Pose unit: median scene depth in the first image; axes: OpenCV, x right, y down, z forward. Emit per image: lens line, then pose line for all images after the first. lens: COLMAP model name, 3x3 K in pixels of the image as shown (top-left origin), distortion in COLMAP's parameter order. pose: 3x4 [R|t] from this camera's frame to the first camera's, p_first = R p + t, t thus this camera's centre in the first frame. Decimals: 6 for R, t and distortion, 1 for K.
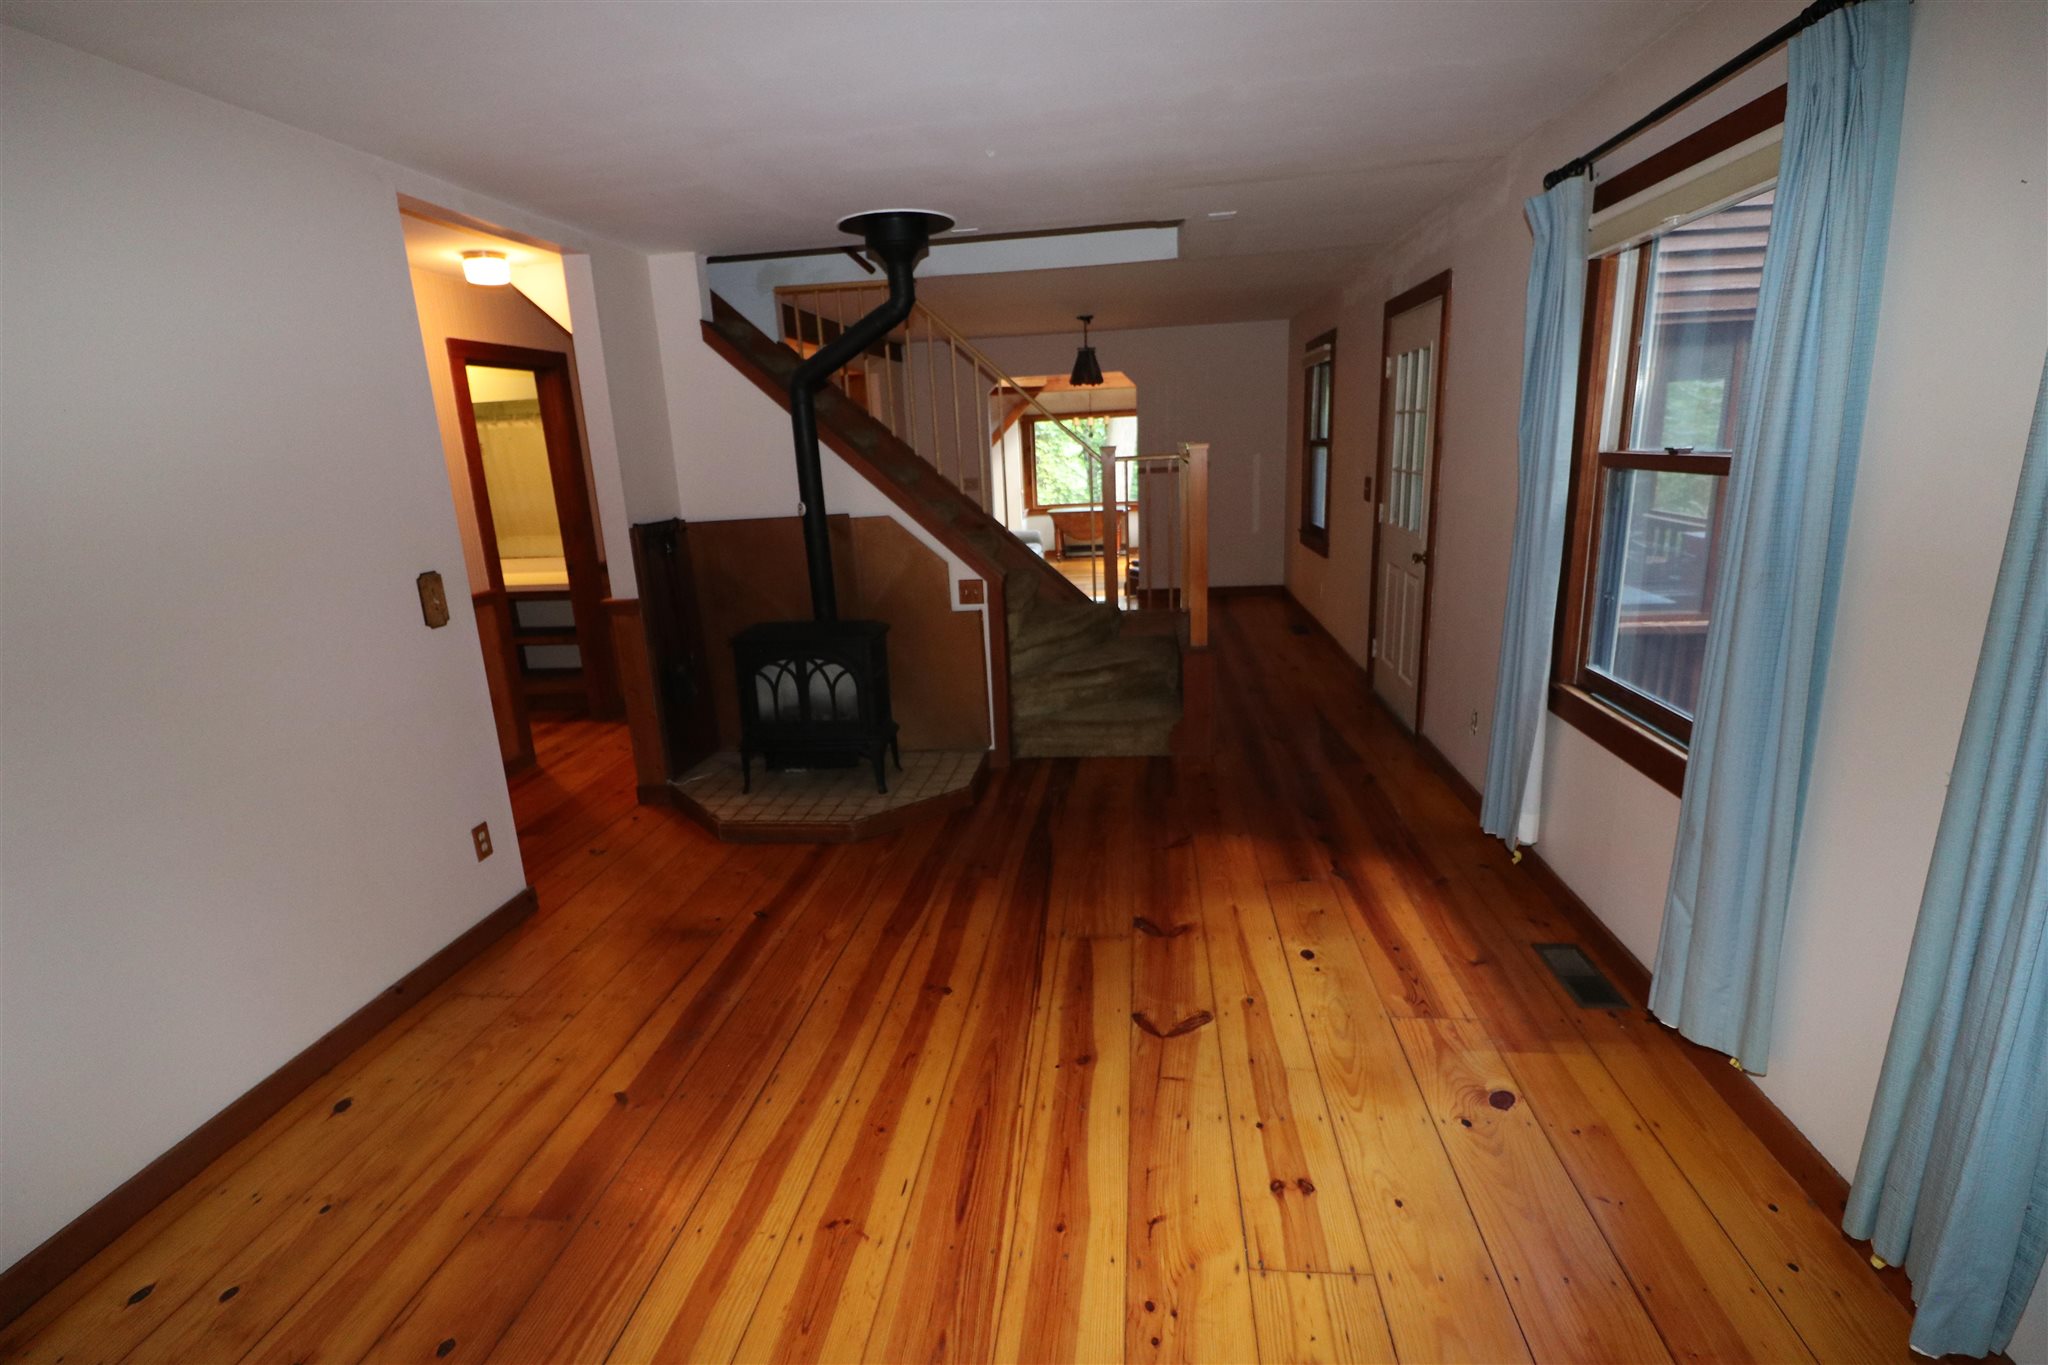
lens RADIAL K [[940.7, 0, 1024.0], [0, 940.7, 682.5], [0, 0, 1]] dist [0.001007, 0.000031]
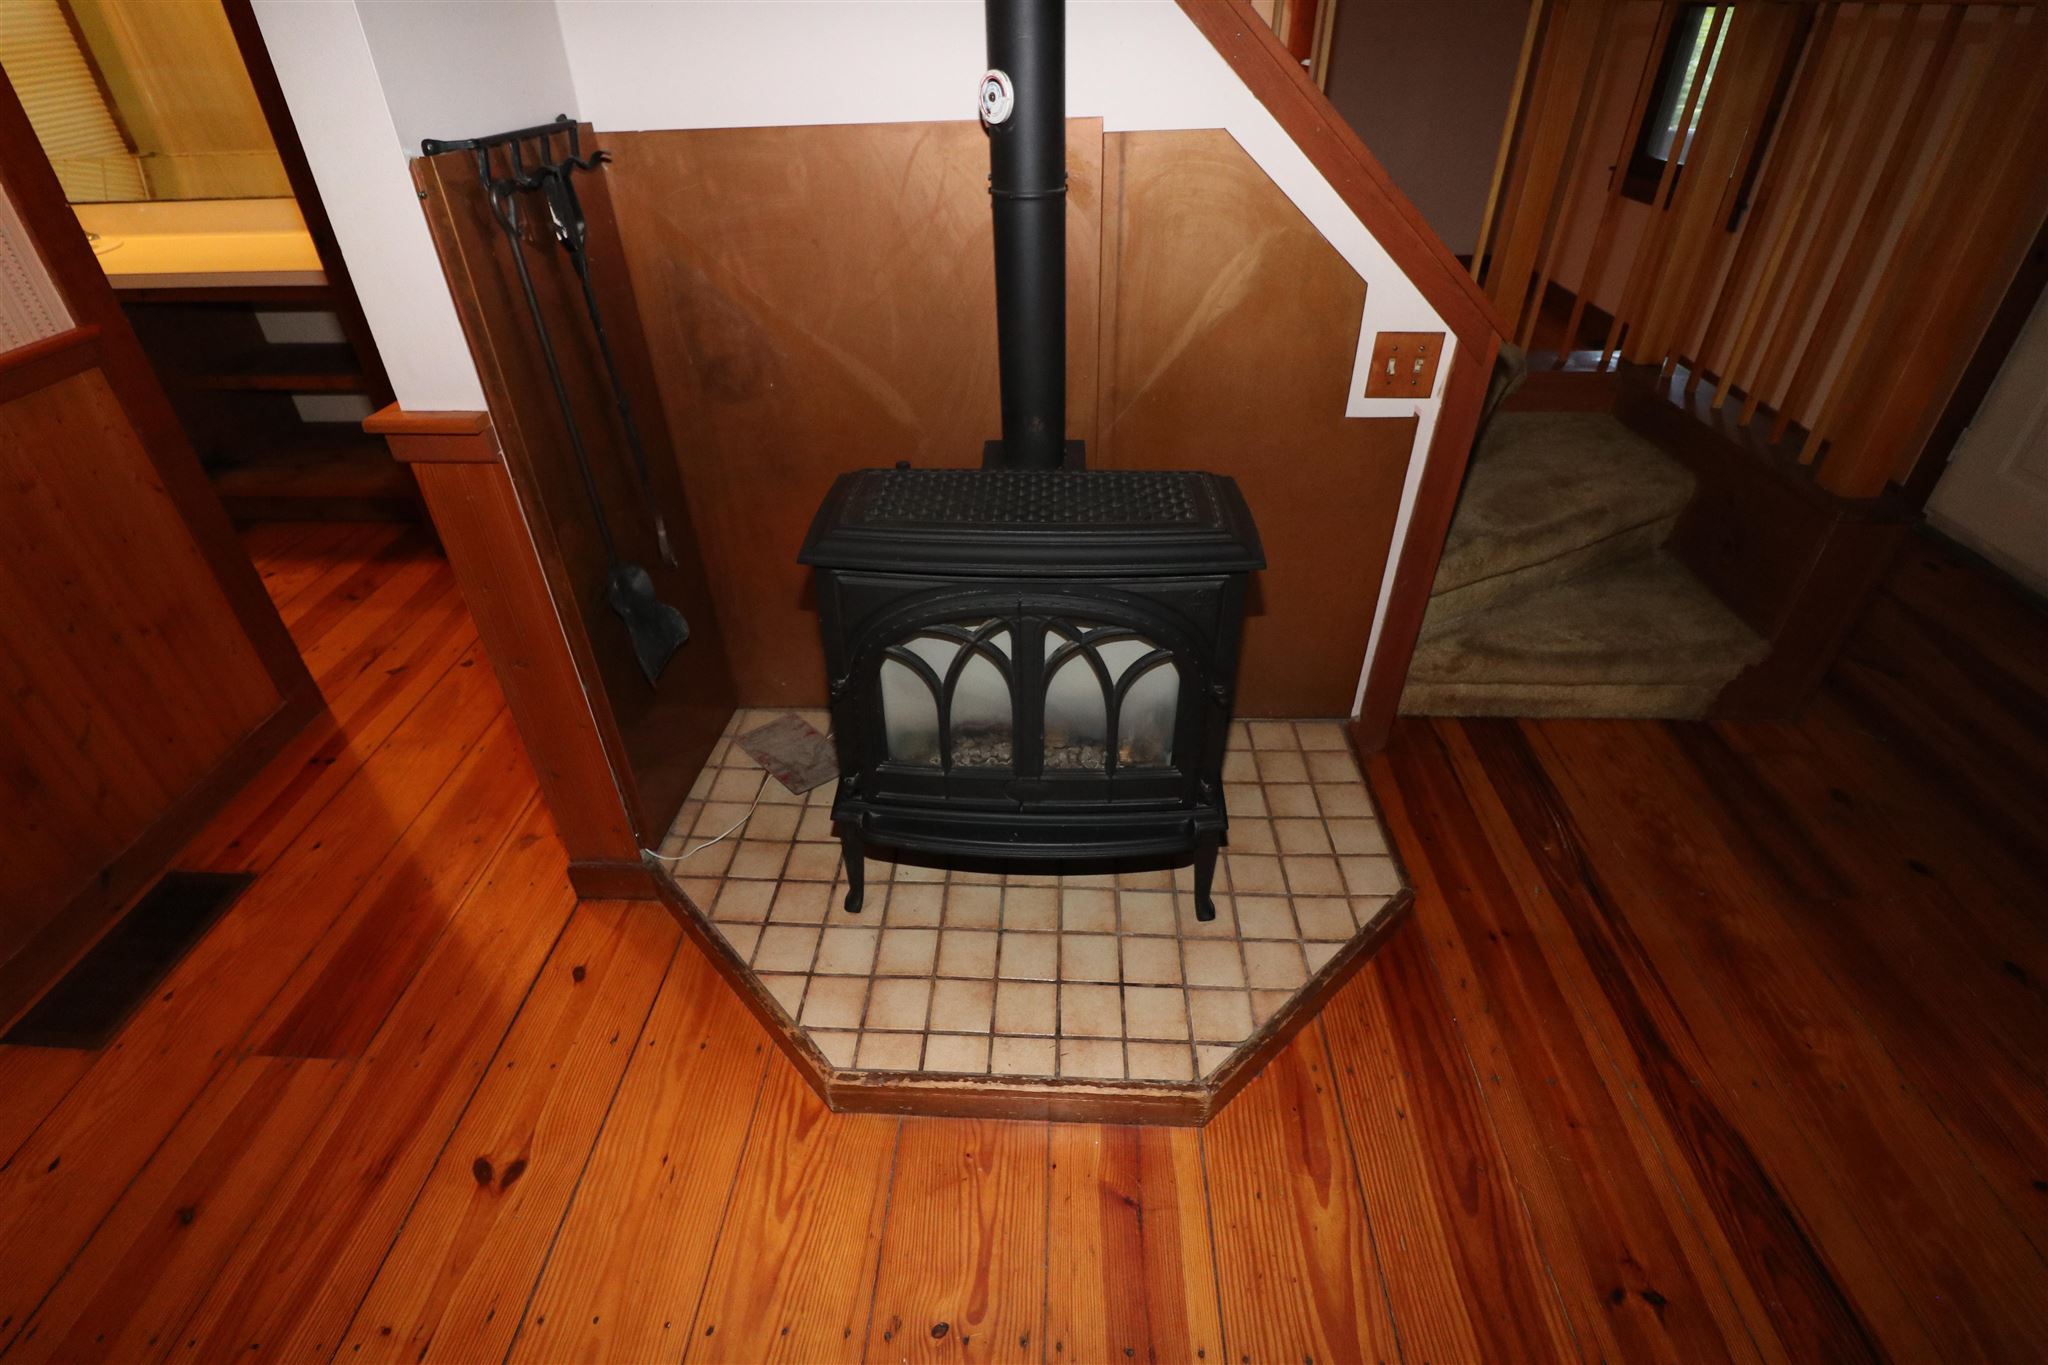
lens RADIAL K [[960.3, 0, 1024.0], [0, 960.3, 682.5], [0, 0, 1]] dist [-0.016583, -0.000132]
pose [[0.997023, -0.011770, 0.076202, -0.255740], [-0.016525, 0.932698, 0.360279, -0.121850], [-0.075314, -0.360466, 0.929727, 0.655399]]
